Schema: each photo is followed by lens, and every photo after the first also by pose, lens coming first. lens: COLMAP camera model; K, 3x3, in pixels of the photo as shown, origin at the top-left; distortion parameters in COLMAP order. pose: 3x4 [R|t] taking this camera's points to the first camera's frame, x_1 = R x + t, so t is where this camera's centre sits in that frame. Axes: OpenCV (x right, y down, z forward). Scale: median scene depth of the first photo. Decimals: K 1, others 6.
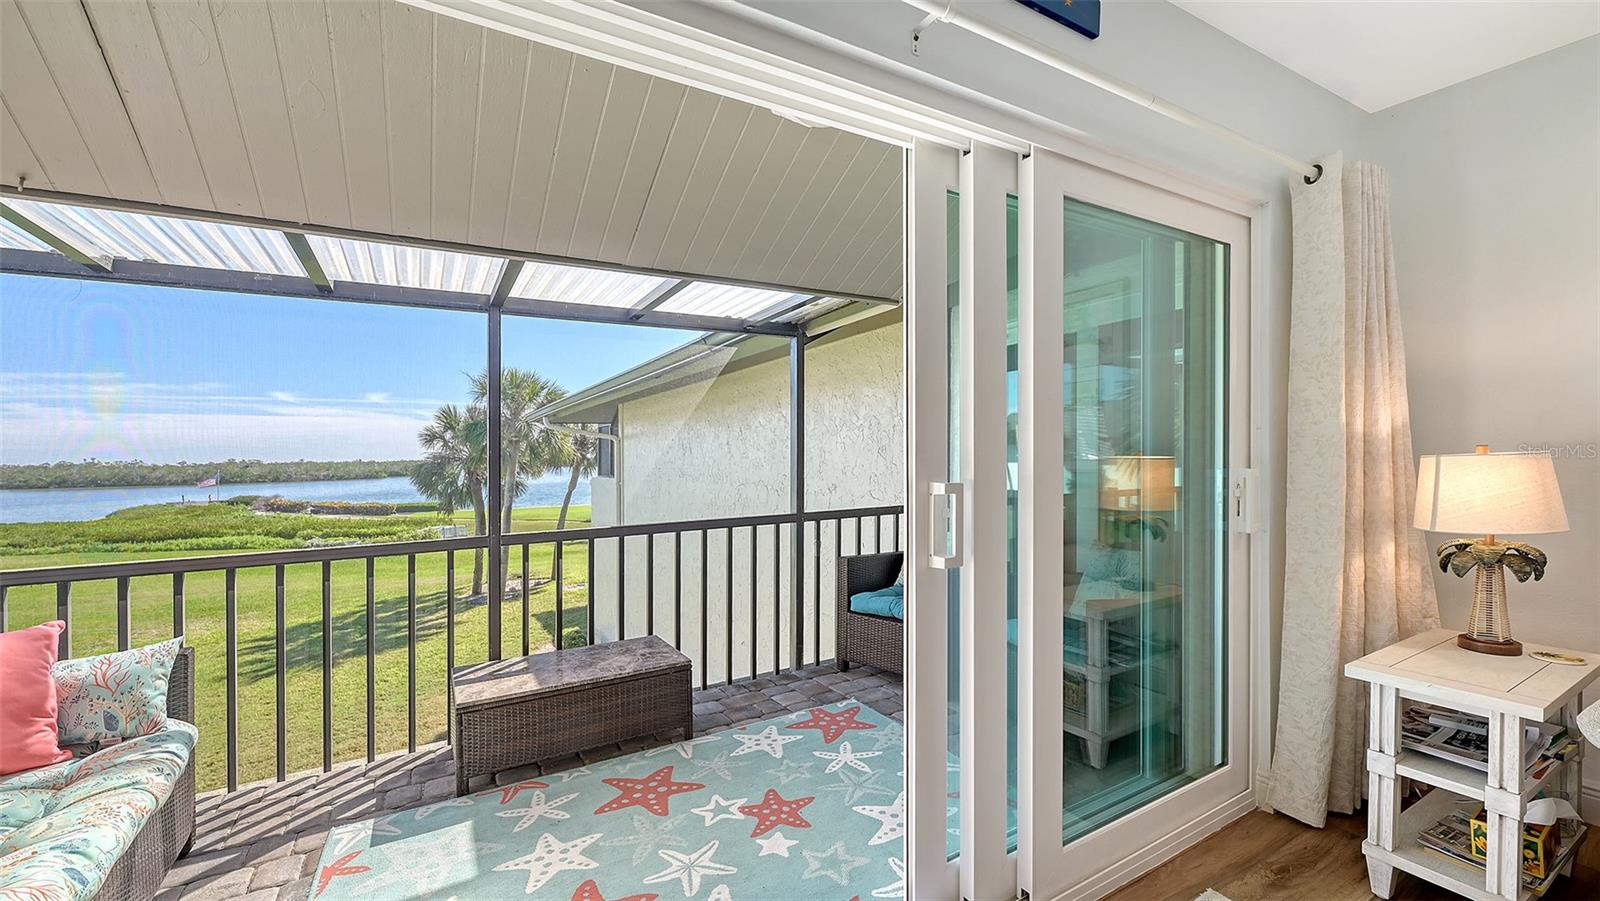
lens RADIAL K [[648.8, 0, 802.1], [0, 648.8, 465.3], [0, 0, 1]] dist [0.000954, 0.000107]
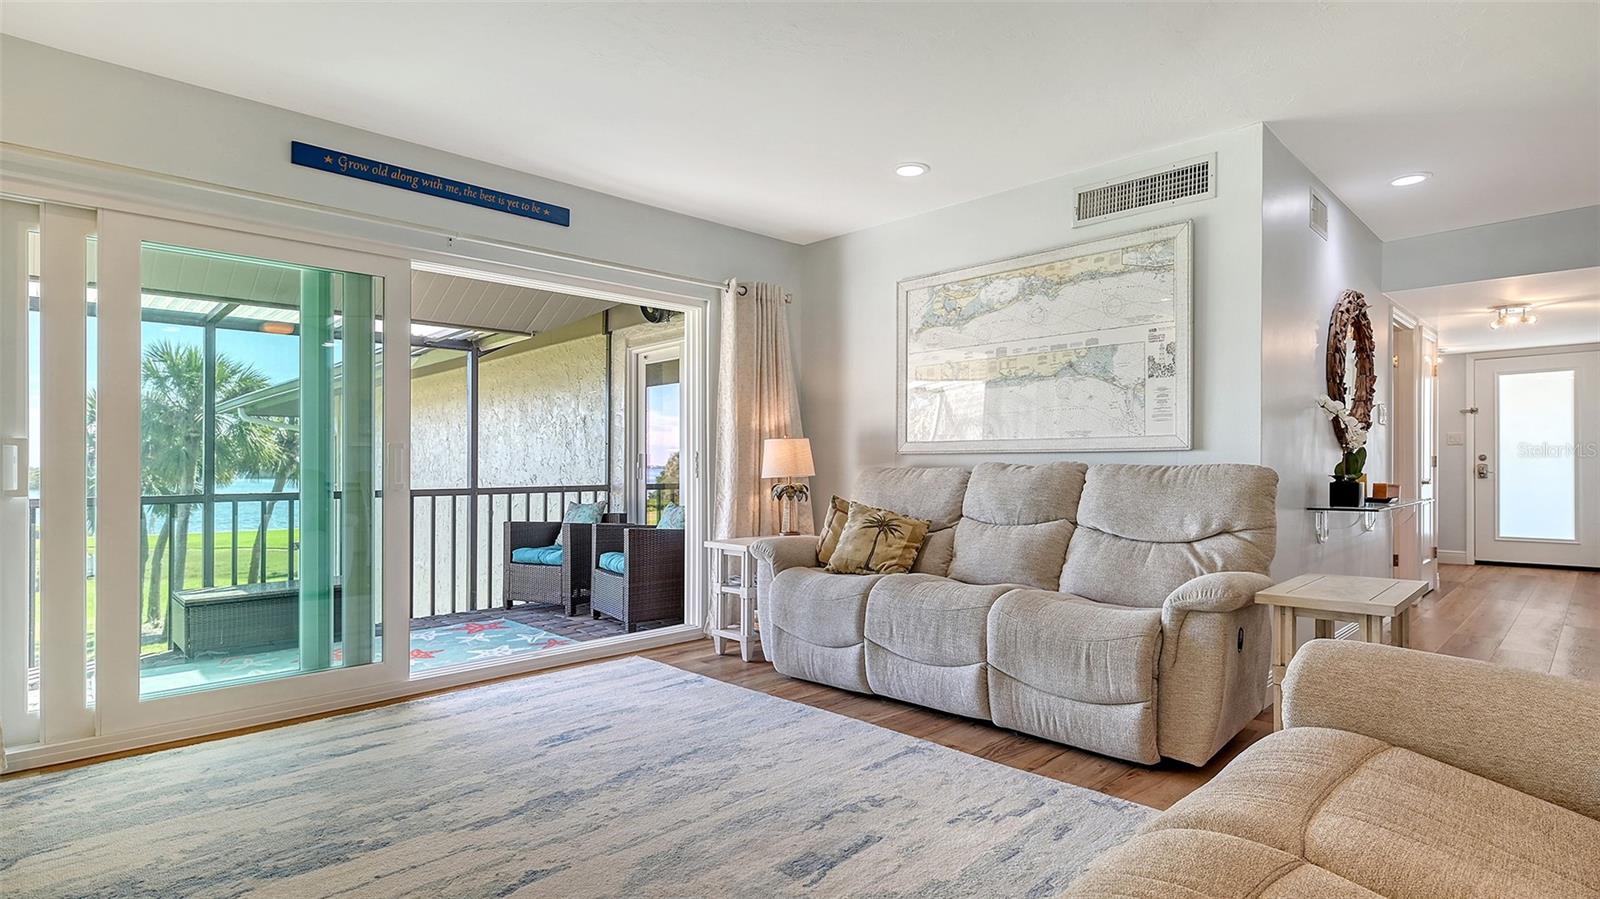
lens RADIAL K [[794.5, 0, 796.5], [0, 794.5, 480.4], [0, 0, 1]] dist [0.000941, 0.000332]
pose [[0.971200, 0.011311, 0.237998, 0.232887], [-0.010783, 0.999936, -0.003519, 0.055281], [-0.238023, 0.000851, 0.971259, -0.654681]]
